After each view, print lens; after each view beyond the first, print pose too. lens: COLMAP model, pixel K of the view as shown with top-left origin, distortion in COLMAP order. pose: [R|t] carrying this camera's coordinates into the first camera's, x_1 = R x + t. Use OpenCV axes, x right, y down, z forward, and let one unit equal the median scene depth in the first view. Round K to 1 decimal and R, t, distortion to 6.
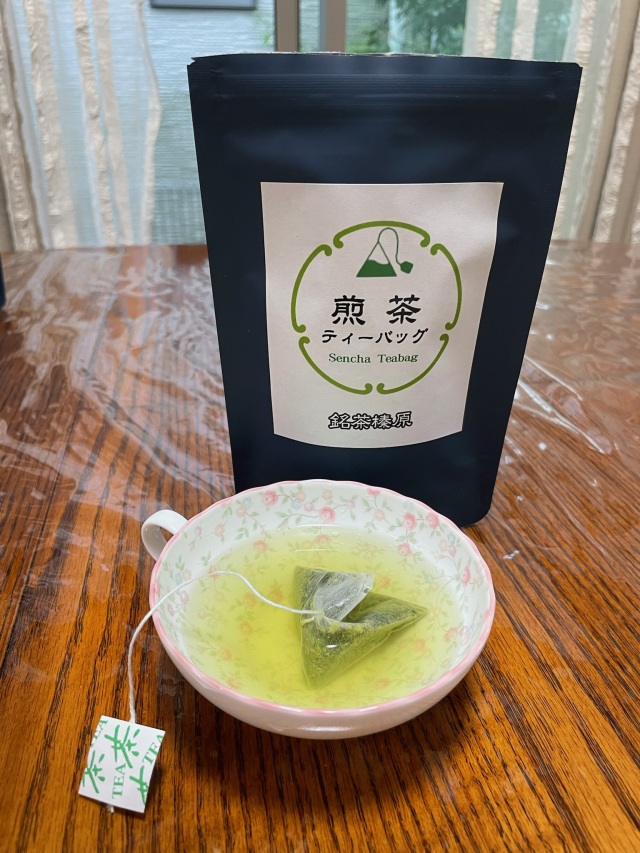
lens RADIAL K [[672.6, 0, 317.3], [0, 672.6, 428.7], [0, 0, 1]] dist [0.059737, -0.106191]
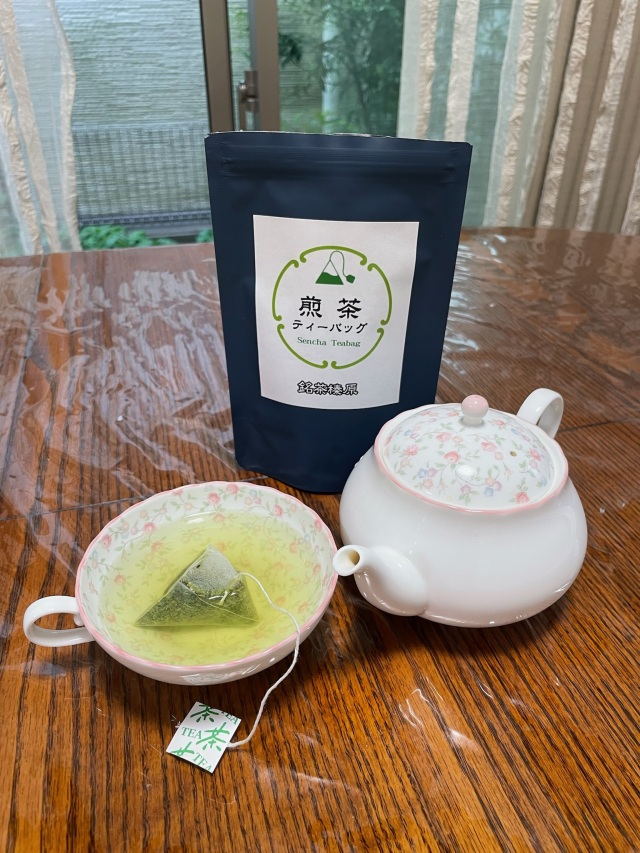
lens RADIAL K [[672.6, 0, 331.1], [0, 672.6, 432.1], [0, 0, 1]] dist [0.059737, -0.106191]
pose [[0.994933, -0.054908, 0.084228, 0.022505], [0.046184, 0.993687, 0.102243, -0.297564], [-0.089310, -0.097835, 0.991187, 0.123056]]
